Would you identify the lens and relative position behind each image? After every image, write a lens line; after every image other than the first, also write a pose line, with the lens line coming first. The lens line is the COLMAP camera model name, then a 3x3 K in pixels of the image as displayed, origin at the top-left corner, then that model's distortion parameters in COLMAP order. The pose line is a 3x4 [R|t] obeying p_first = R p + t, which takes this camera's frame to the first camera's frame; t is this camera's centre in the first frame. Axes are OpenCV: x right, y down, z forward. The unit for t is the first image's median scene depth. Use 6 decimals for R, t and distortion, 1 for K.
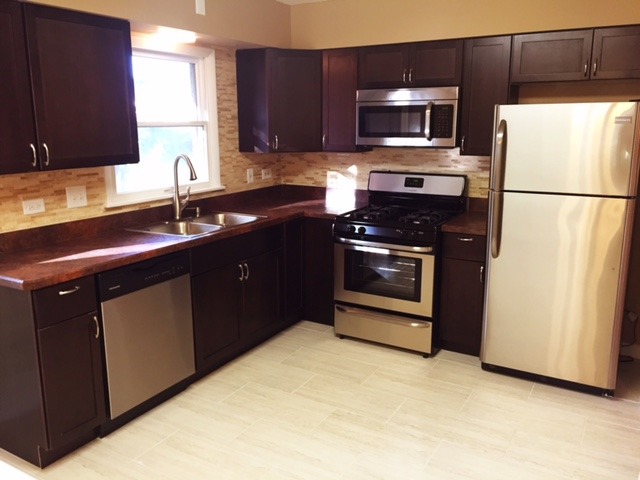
lens RADIAL K [[553.2, 0, 318.5], [0, 553.2, 240.1], [0, 0, 1]] dist [0.038772, -0.023324]
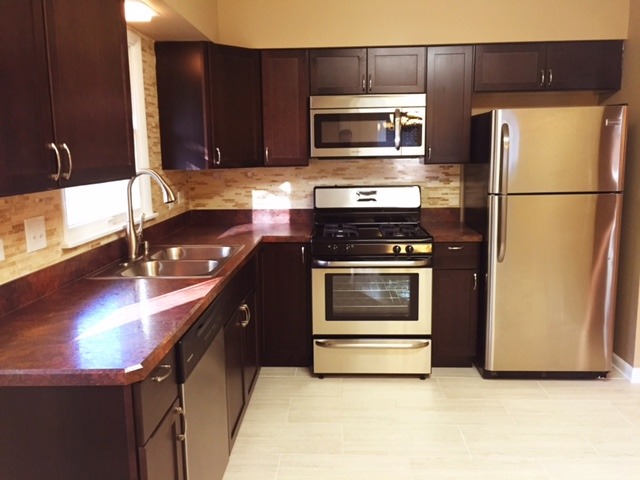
lens RADIAL K [[553.2, 0, 320.5], [0, 553.2, 238.9], [0, 0, 1]] dist [0.038772, -0.023324]
pose [[0.878870, -0.084925, 0.469442, -0.358959], [0.112540, 0.993163, -0.031023, -0.012321], [-0.463598, 0.080096, 0.882418, 0.225293]]
